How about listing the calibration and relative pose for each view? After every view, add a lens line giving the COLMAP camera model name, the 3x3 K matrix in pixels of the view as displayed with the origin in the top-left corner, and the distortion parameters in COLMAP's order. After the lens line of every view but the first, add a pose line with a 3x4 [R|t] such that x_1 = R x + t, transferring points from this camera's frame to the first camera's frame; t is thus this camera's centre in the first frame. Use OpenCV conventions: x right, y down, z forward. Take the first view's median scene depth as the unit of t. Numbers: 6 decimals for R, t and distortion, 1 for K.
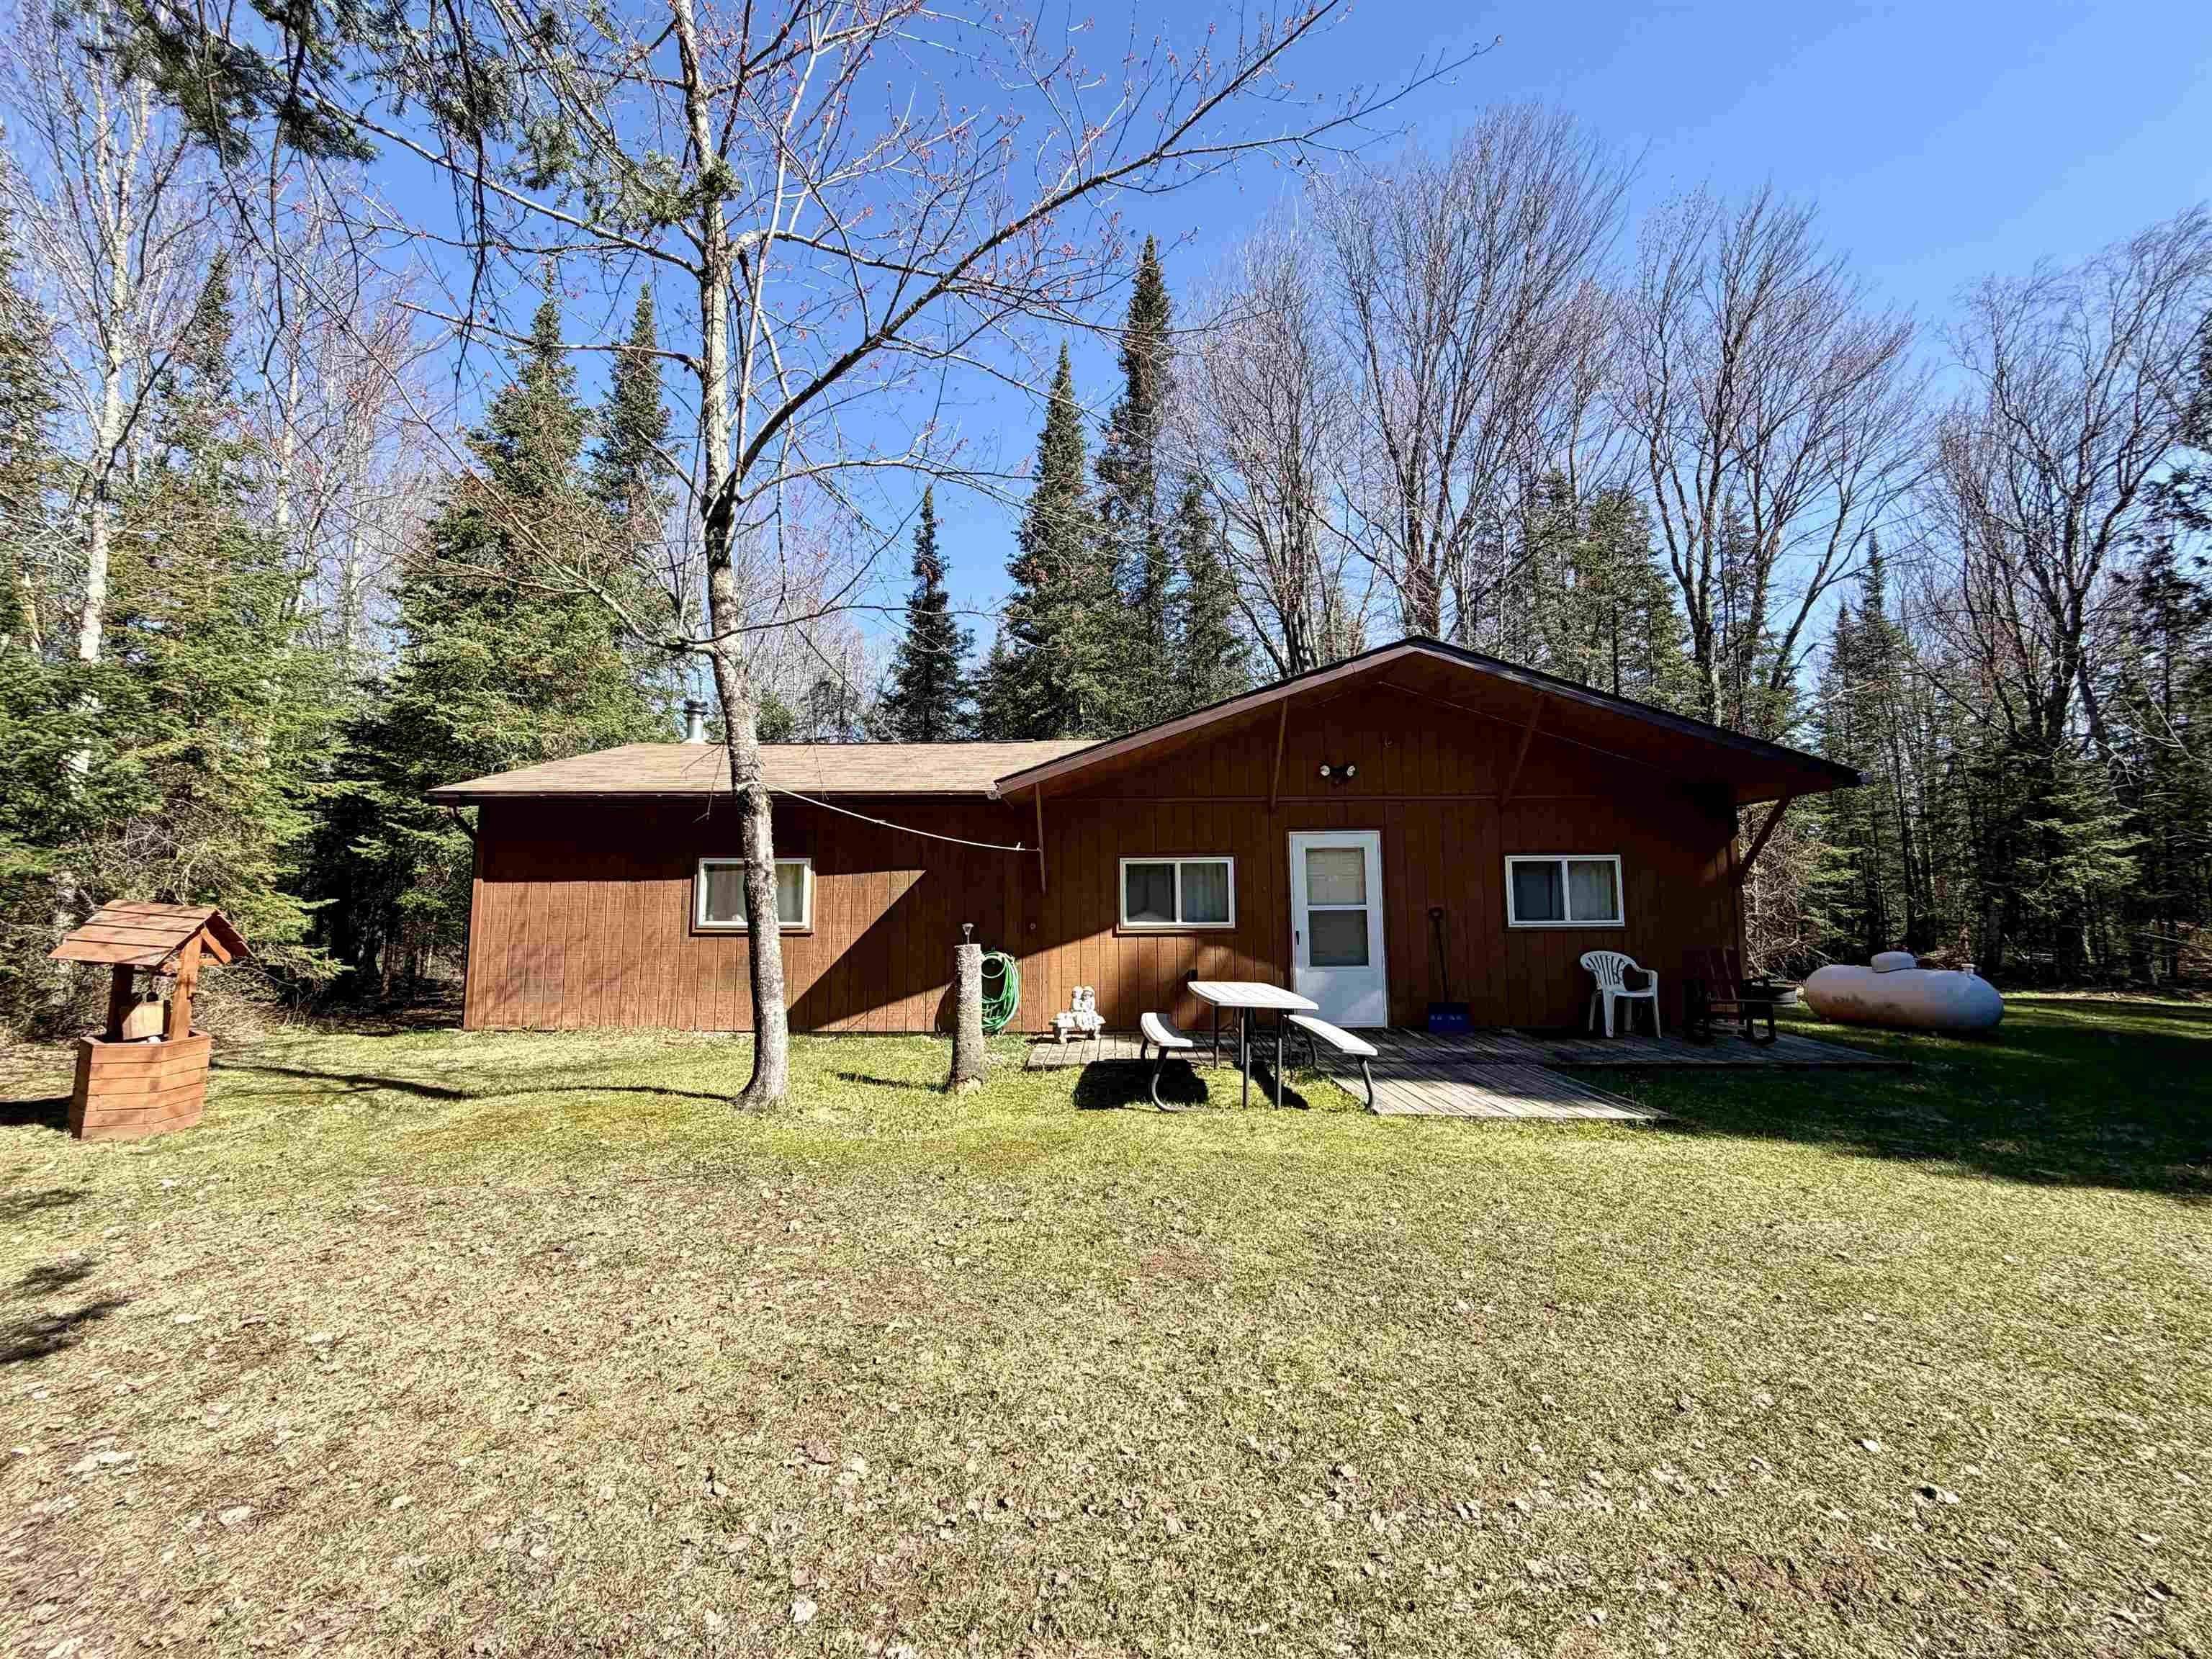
lens RADIAL K [[875.2, 0, 1097.9], [0, 875.2, 824.7], [0, 0, 1]] dist [-0.001655, 0.000096]
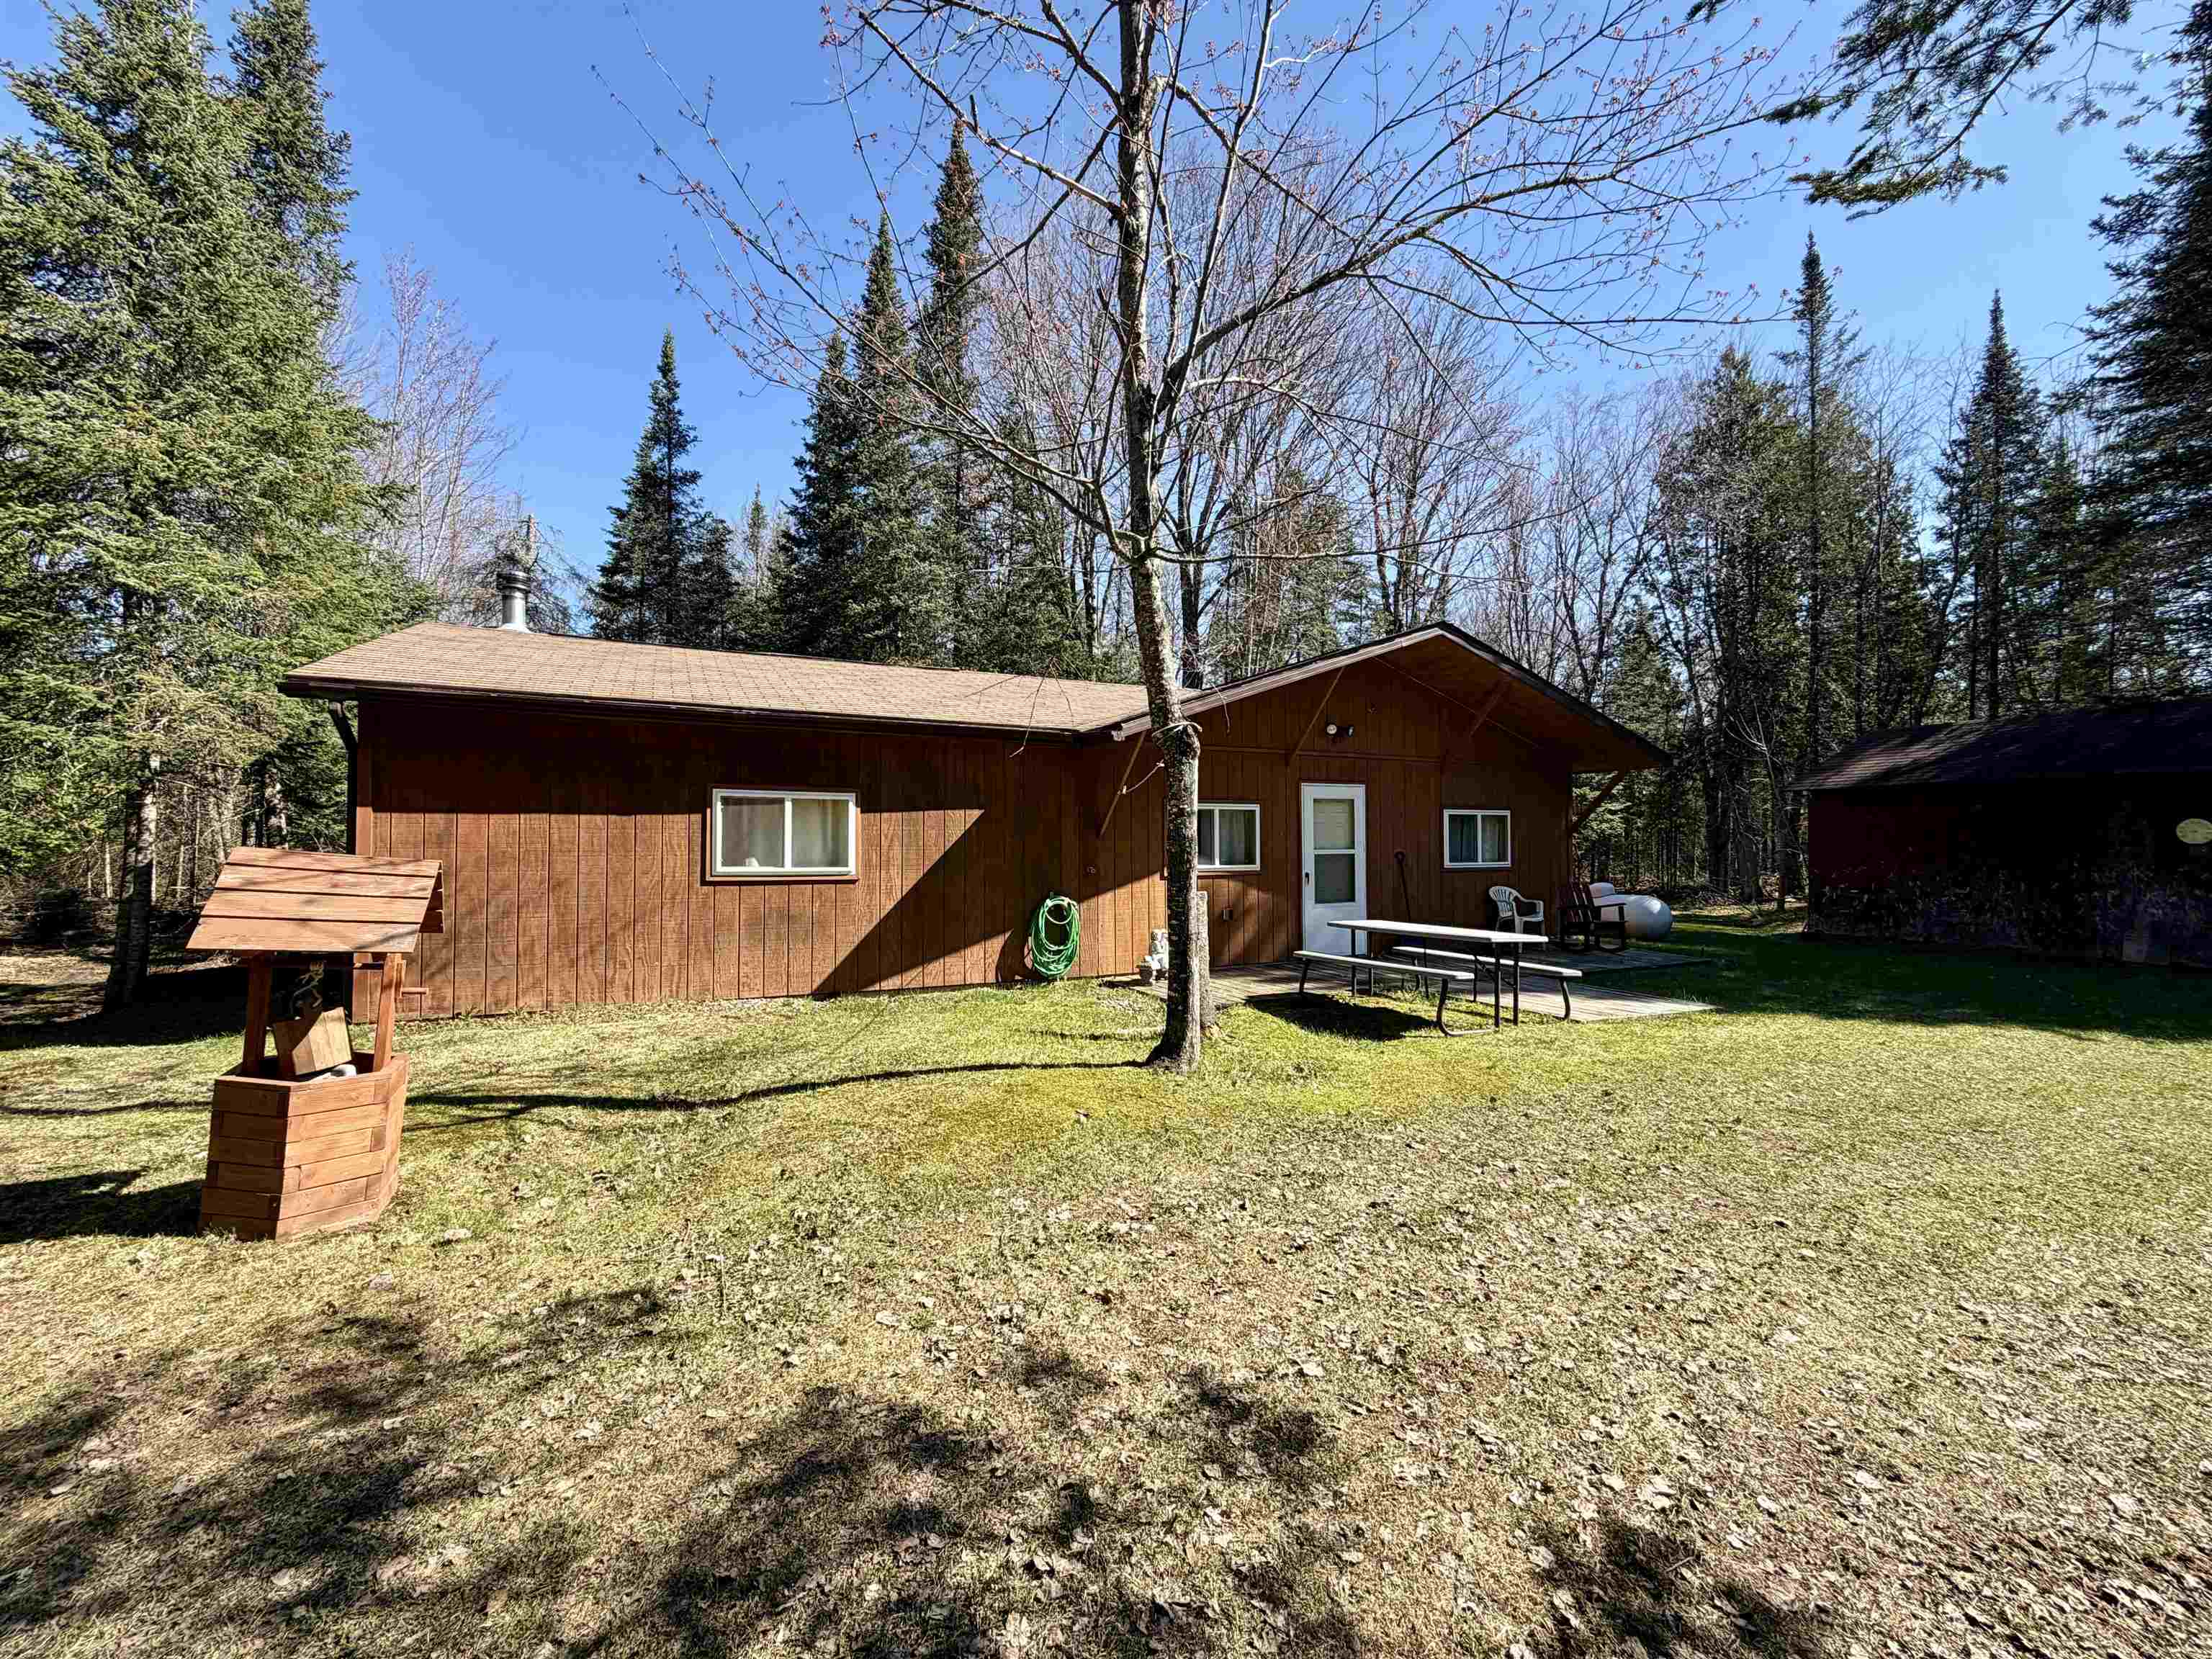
lens RADIAL K [[875.2, 0, 1100.5], [0, 875.2, 829.5], [0, 0, 1]] dist [-0.001655, 0.000096]
pose [[0.896179, 0.012807, 0.443508, -0.496337], [-0.048209, 0.996476, 0.068639, 0.003125], [-0.441066, -0.082894, 0.893638, 0.123780]]
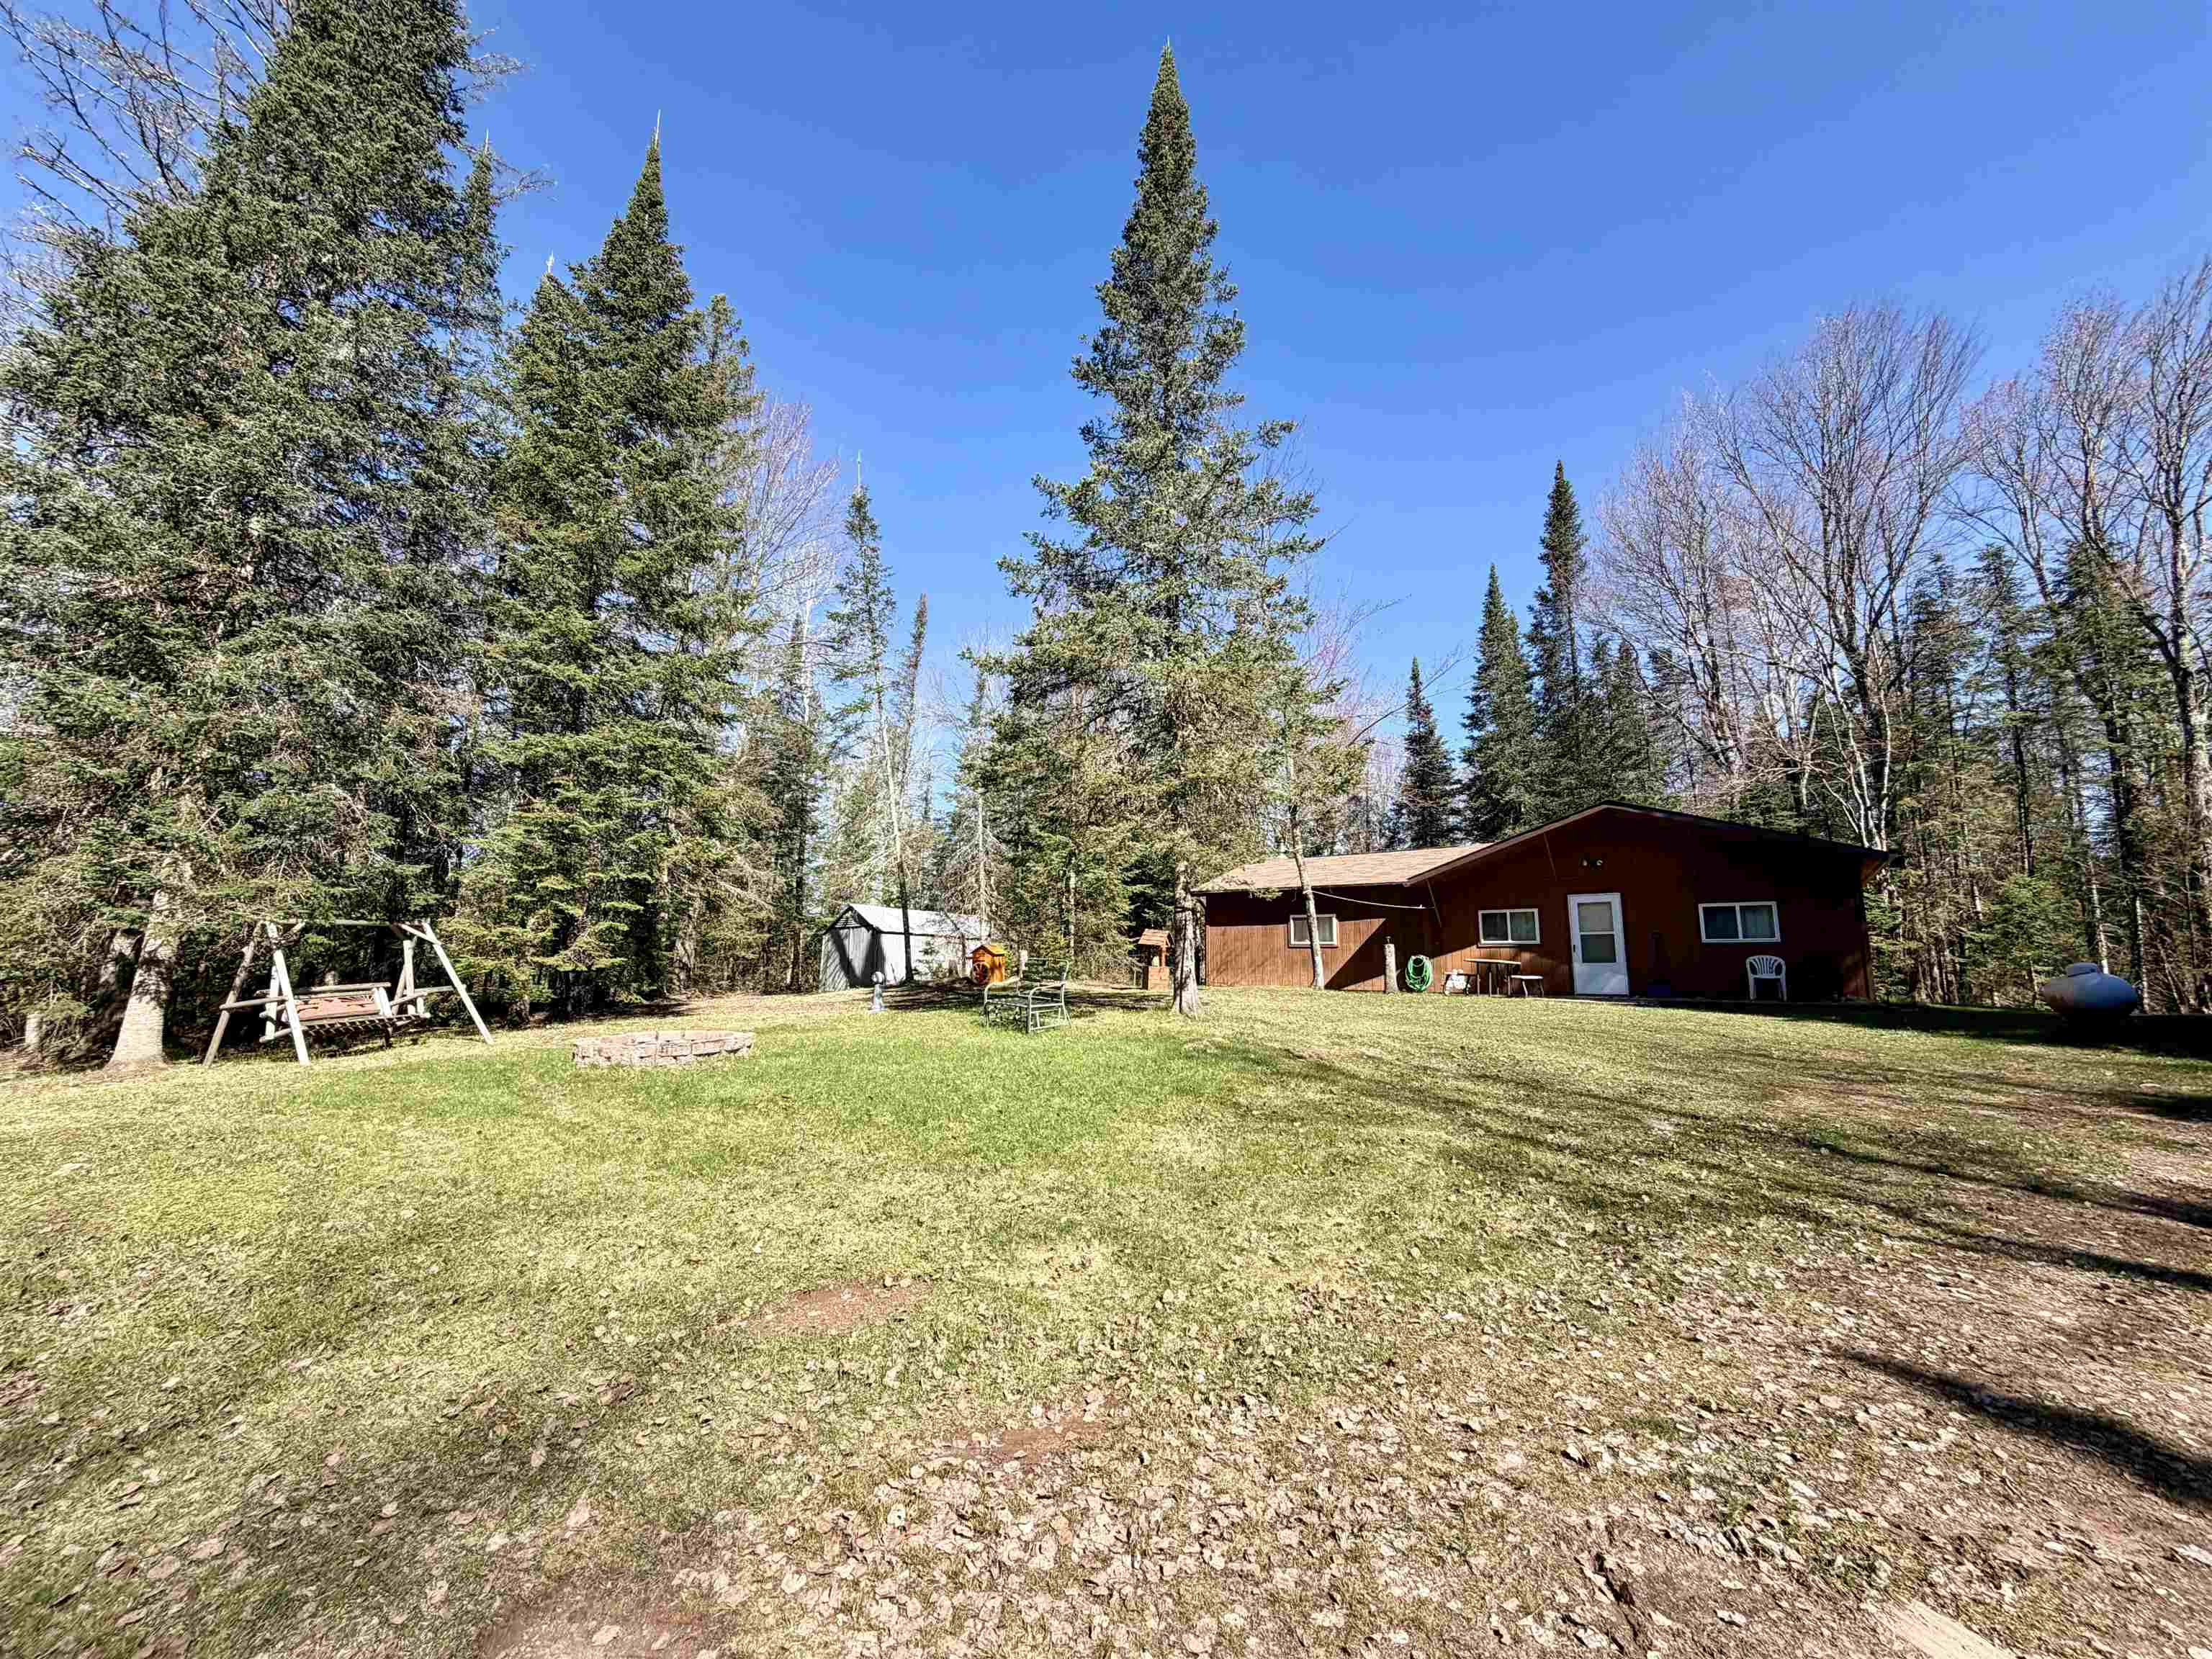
lens RADIAL K [[875.2, 0, 1106.5], [0, 875.2, 823.7], [0, 0, 1]] dist [-0.001655, 0.000096]
pose [[0.818063, -0.081546, -0.569318, 0.506480], [0.039749, 0.995547, -0.085480, -0.025027], [0.573754, 0.047298, 0.817661, -1.231823]]
